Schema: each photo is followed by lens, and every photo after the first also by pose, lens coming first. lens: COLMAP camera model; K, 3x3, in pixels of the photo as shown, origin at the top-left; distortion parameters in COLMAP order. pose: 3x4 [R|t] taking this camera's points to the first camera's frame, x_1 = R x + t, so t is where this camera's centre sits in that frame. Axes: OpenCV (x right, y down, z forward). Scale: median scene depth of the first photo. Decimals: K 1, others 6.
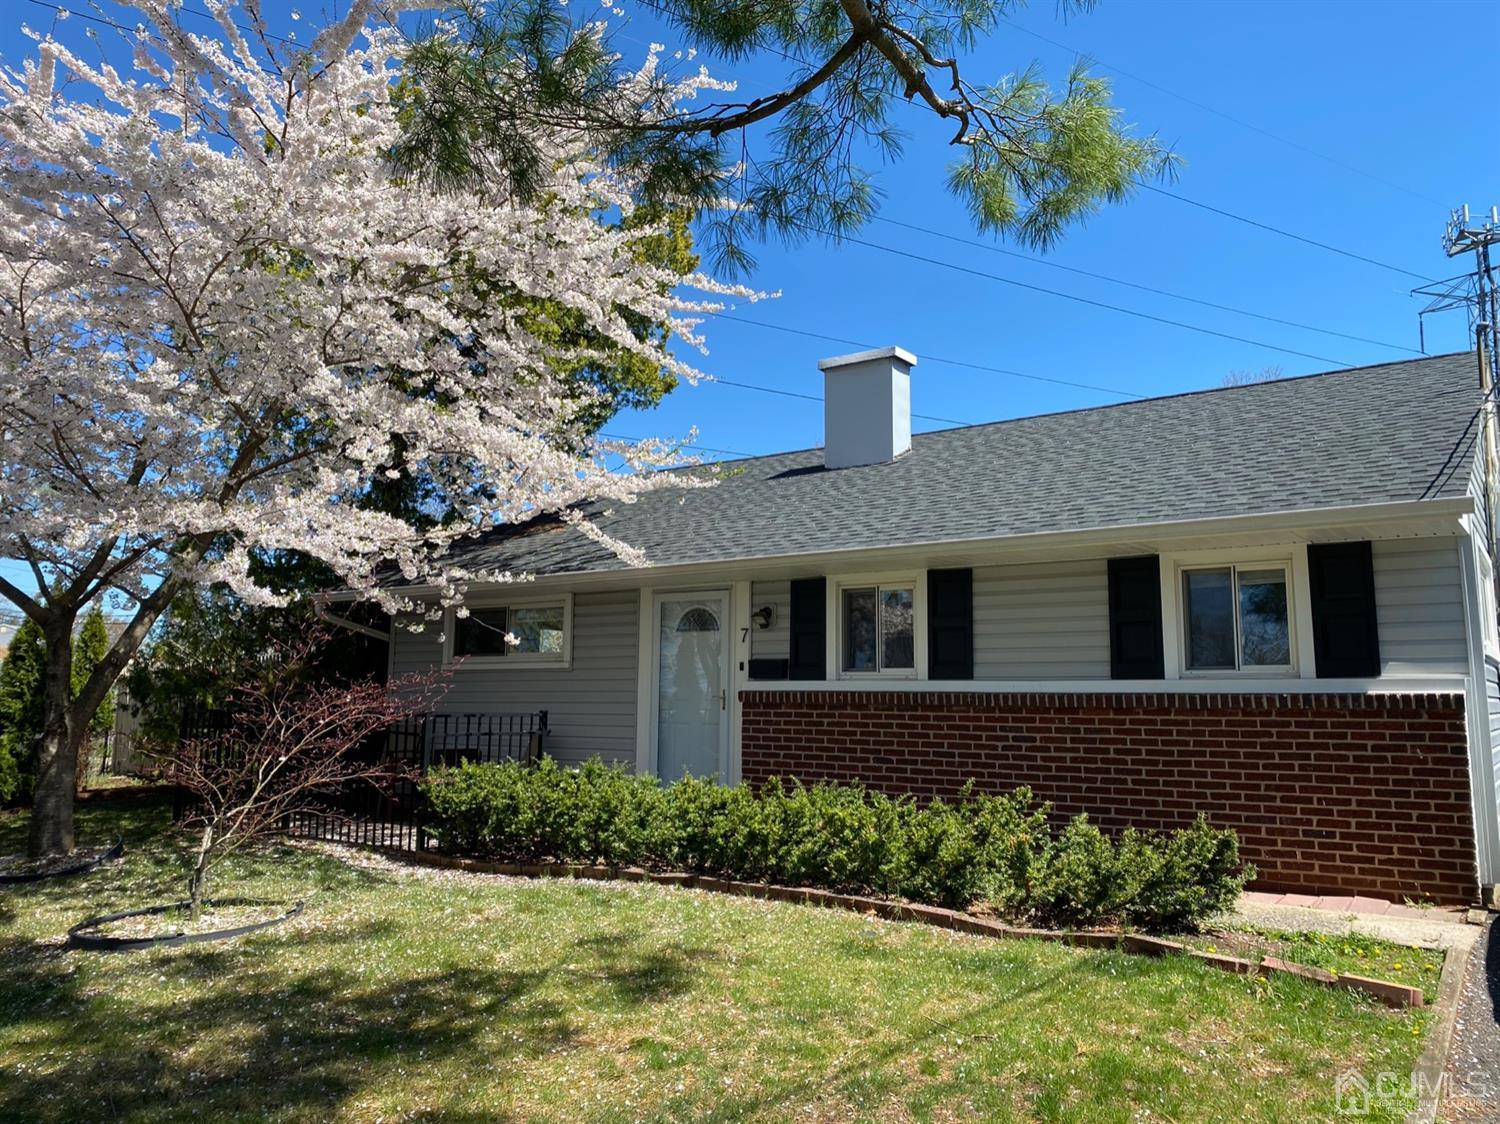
lens RADIAL K [[1144.3, 0, 753.0], [0, 1144.3, 536.0], [0, 0, 1]] dist [0.029086, -0.011776]
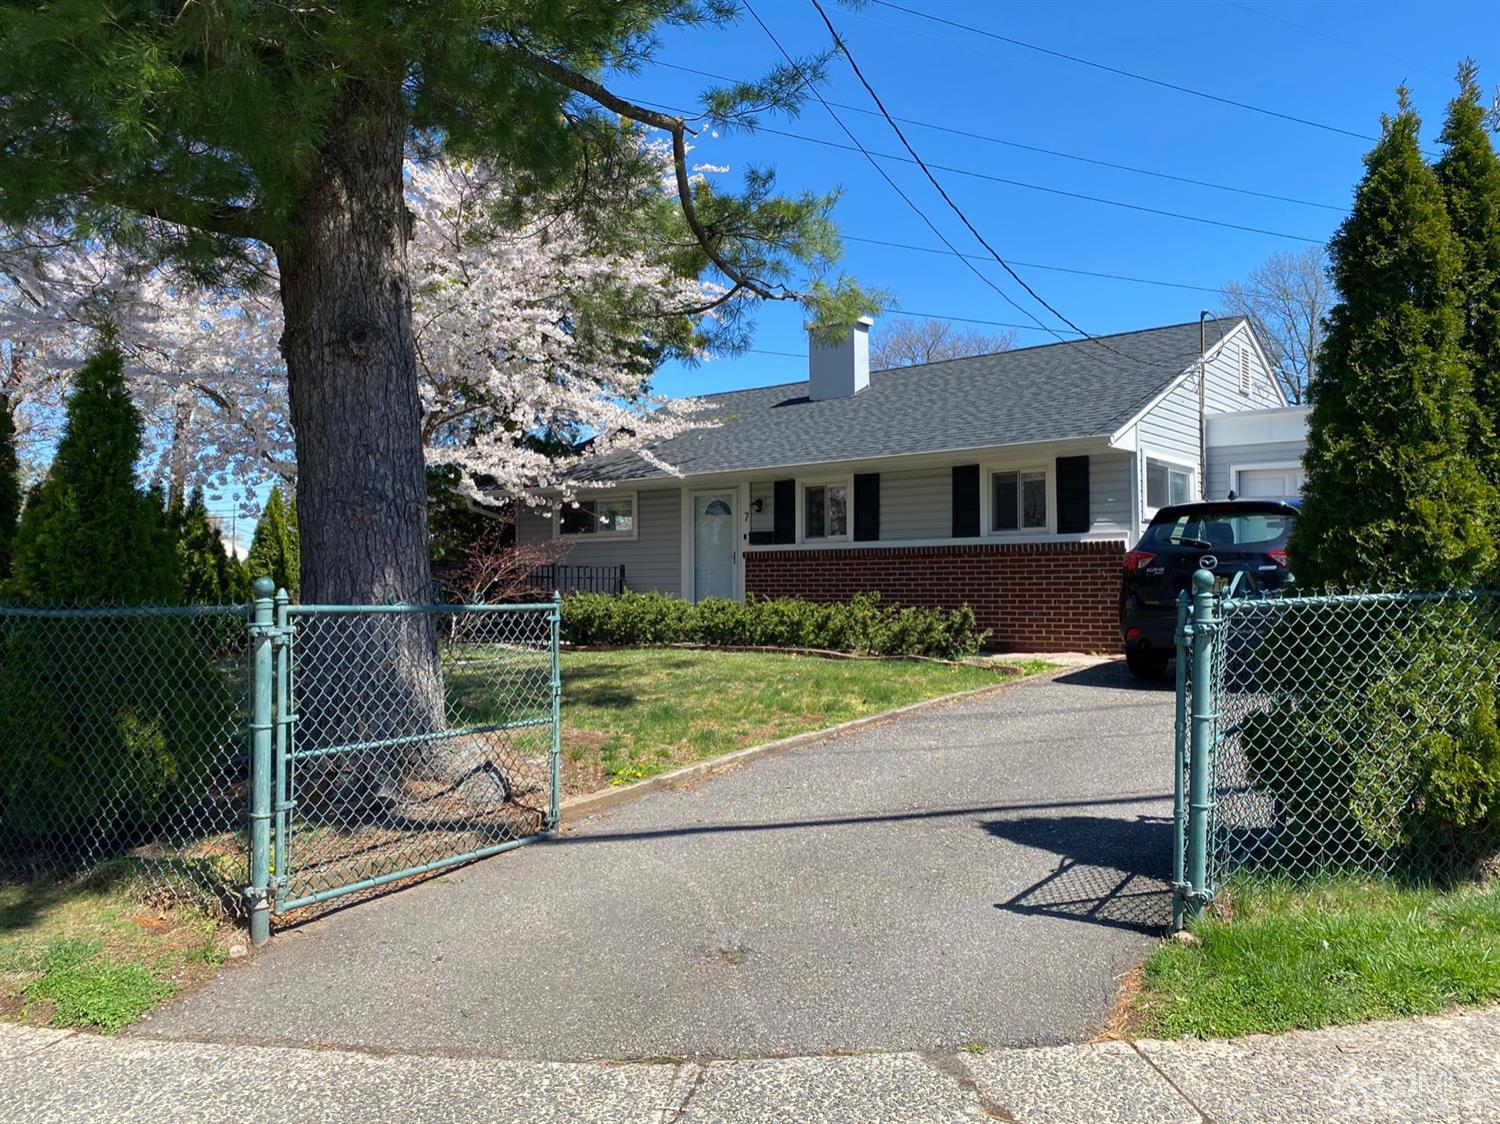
lens RADIAL K [[1144.3, 0, 746.2], [0, 1144.3, 564.2], [0, 0, 1]] dist [0.029086, -0.011776]
pose [[0.998032, -0.013561, -0.061218, 0.108311], [0.020948, 0.992347, 0.121689, -0.049569], [0.059099, -0.122732, 0.990679, -0.701888]]
